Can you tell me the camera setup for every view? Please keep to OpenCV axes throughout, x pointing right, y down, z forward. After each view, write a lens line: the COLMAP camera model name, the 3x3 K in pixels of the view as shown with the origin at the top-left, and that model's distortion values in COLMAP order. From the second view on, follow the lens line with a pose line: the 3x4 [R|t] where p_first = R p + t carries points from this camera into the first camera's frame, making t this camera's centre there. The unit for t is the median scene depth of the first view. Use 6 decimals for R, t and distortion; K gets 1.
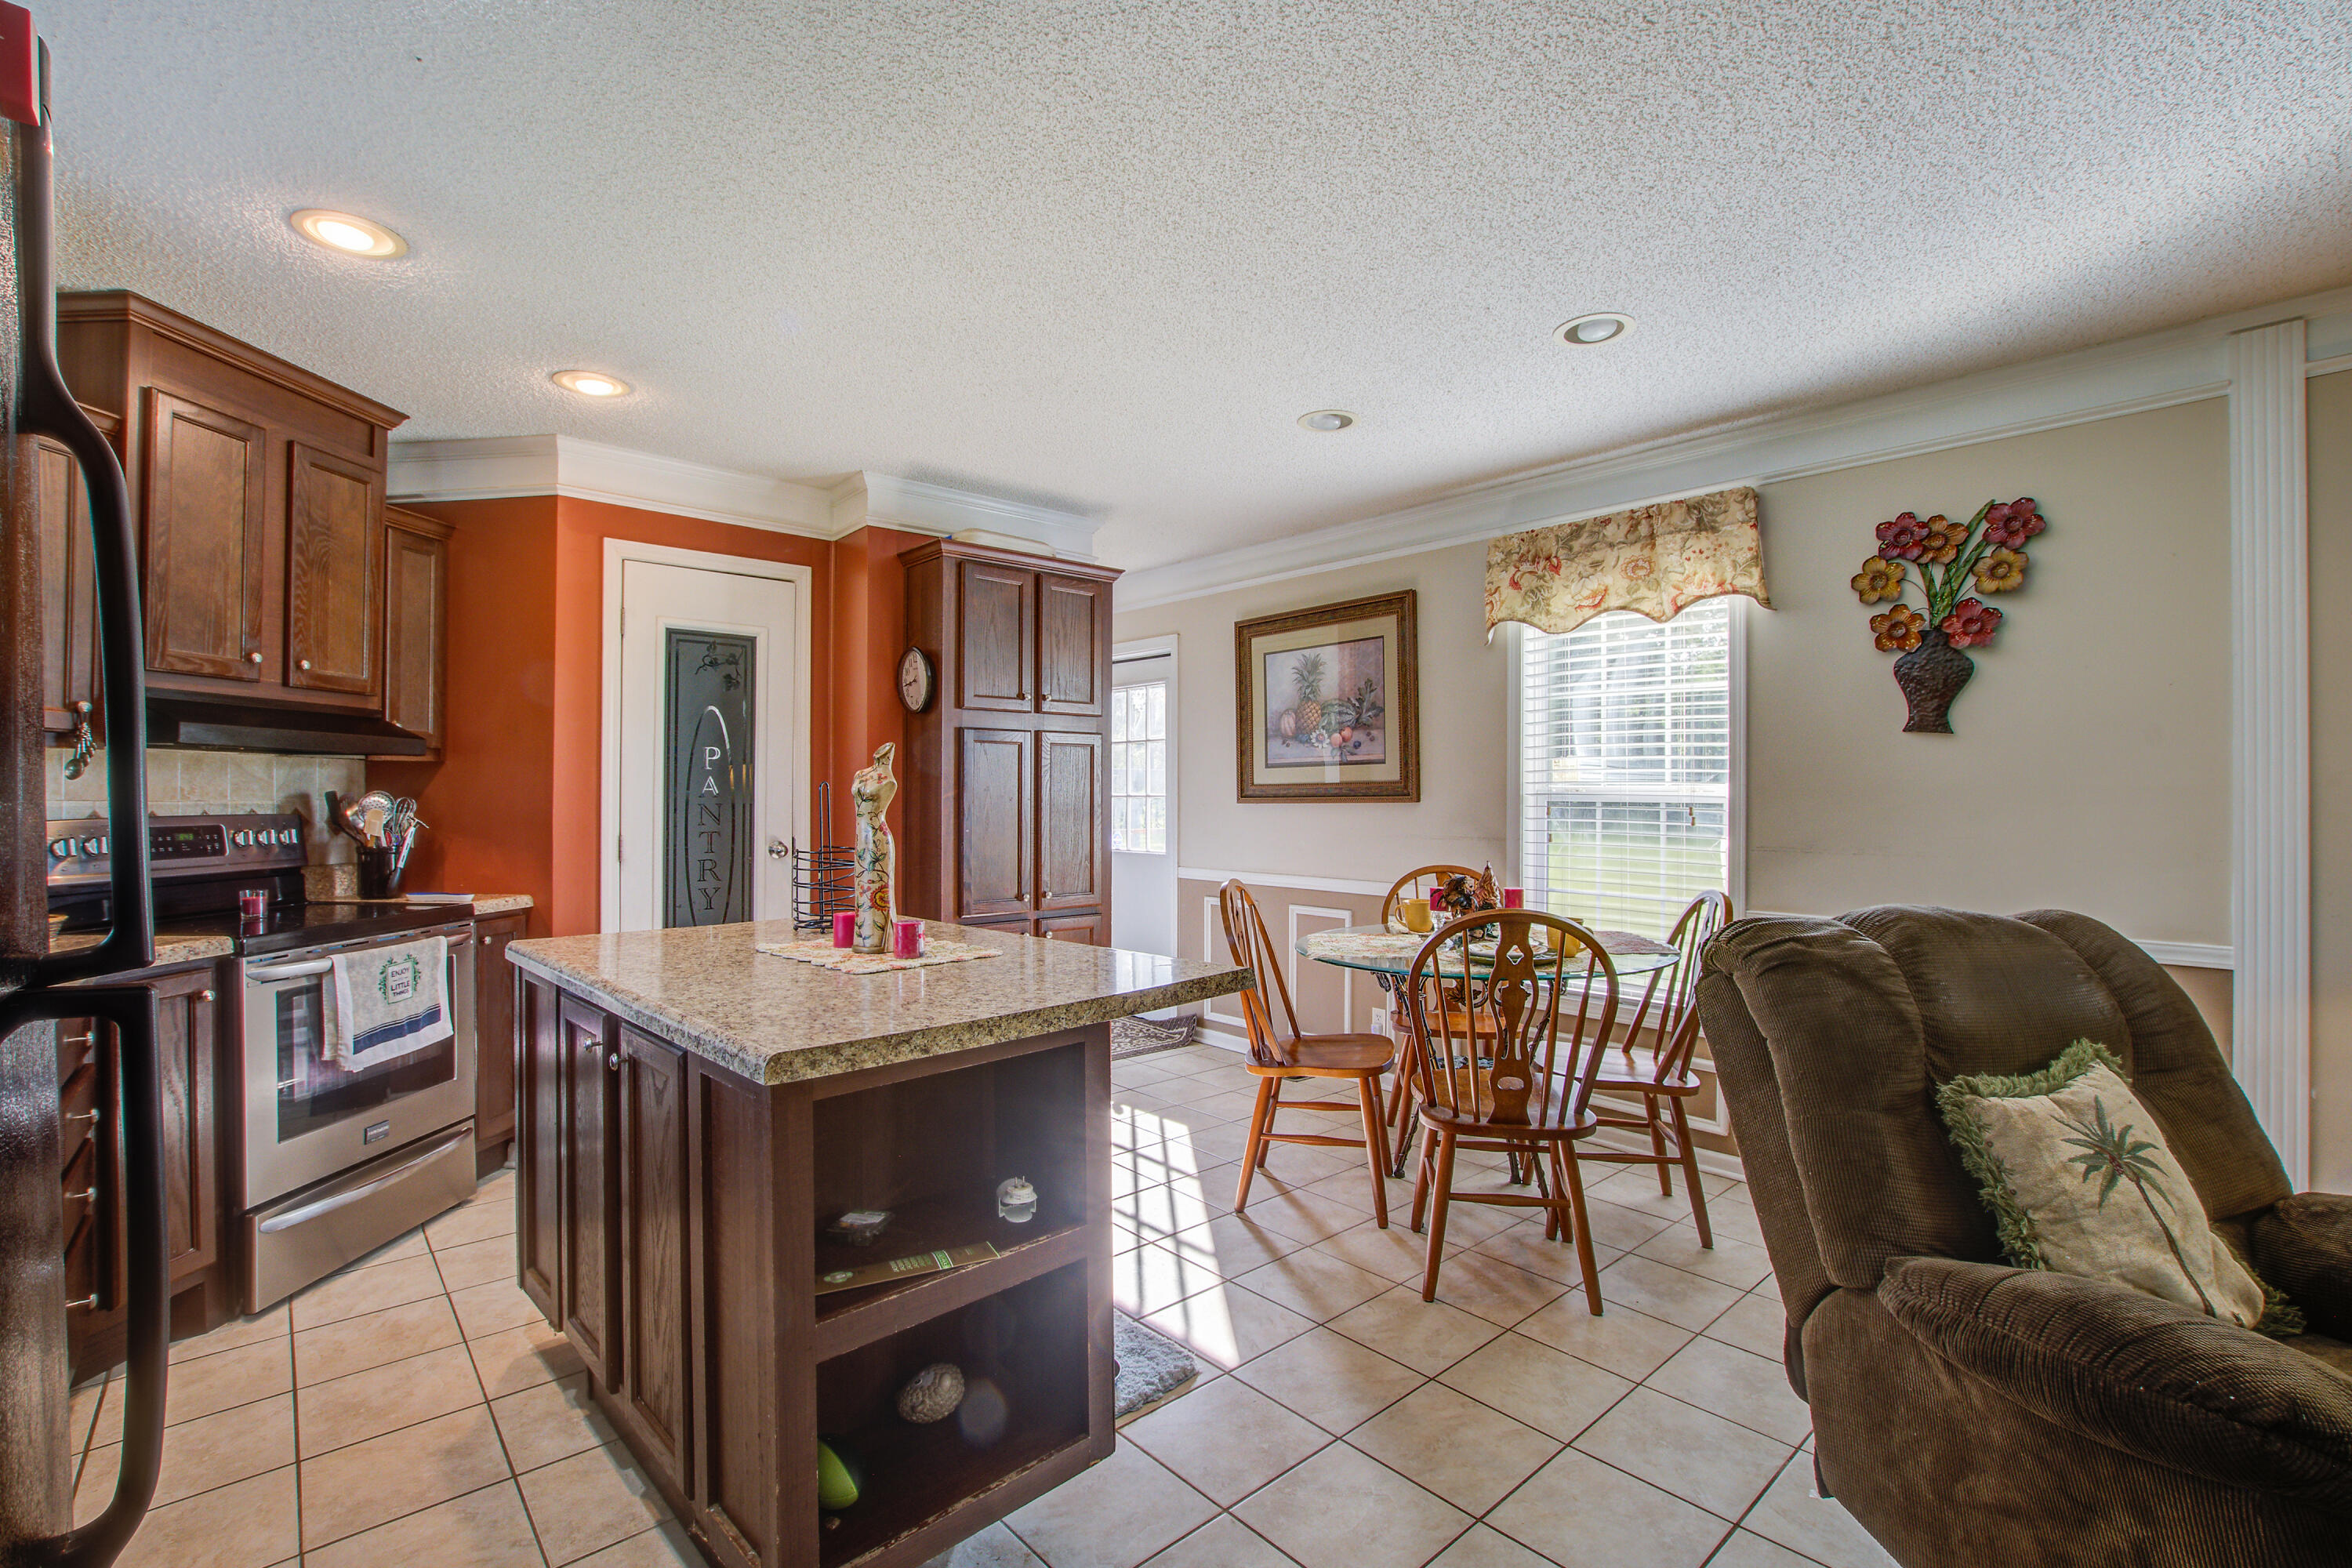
lens RADIAL K [[1051.1, 0, 1176.2], [0, 1051.1, 780.4], [0, 0, 1]] dist [-0.019855, 0.005835]
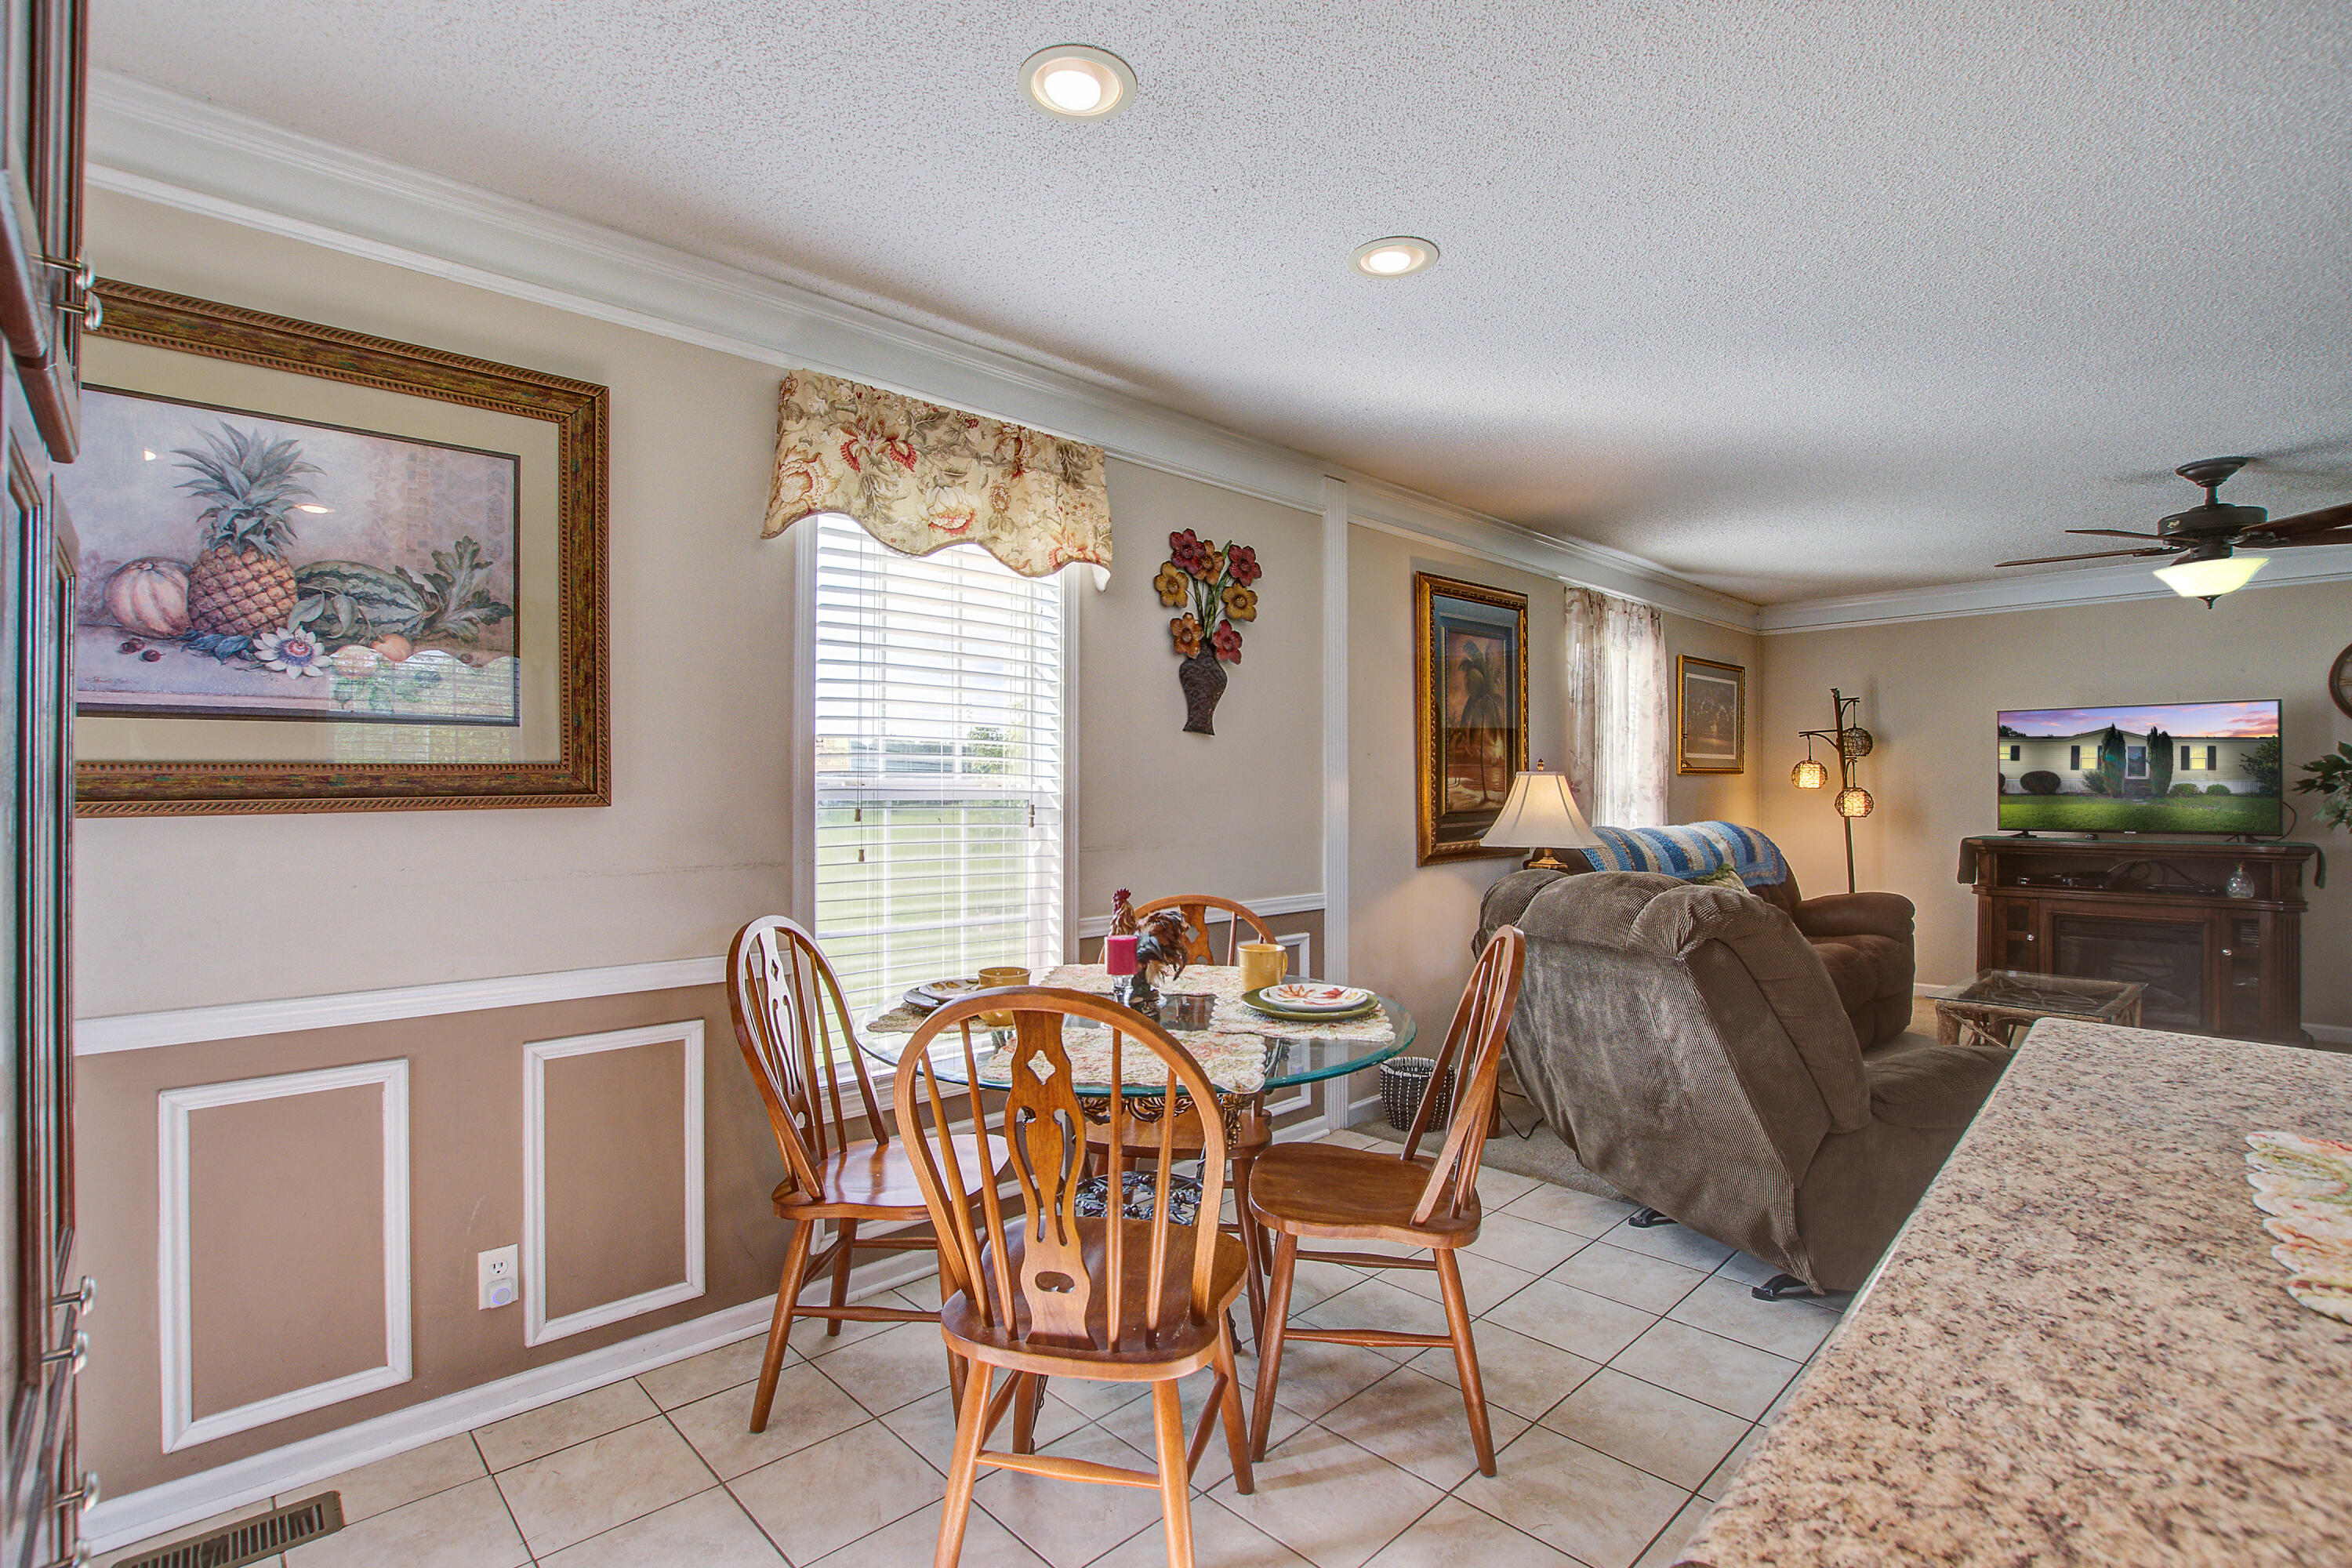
lens RADIAL K [[1072.6, 0, 1174.4], [0, 1072.6, 786.7], [0, 0, 1]] dist [-0.020393, 0.005951]
pose [[-0.023814, 0.001077, 0.999716, -0.360910], [-0.007968, 0.999967, -0.001267, 0.011742], [-0.999685, -0.007995, -0.023804, 0.895406]]
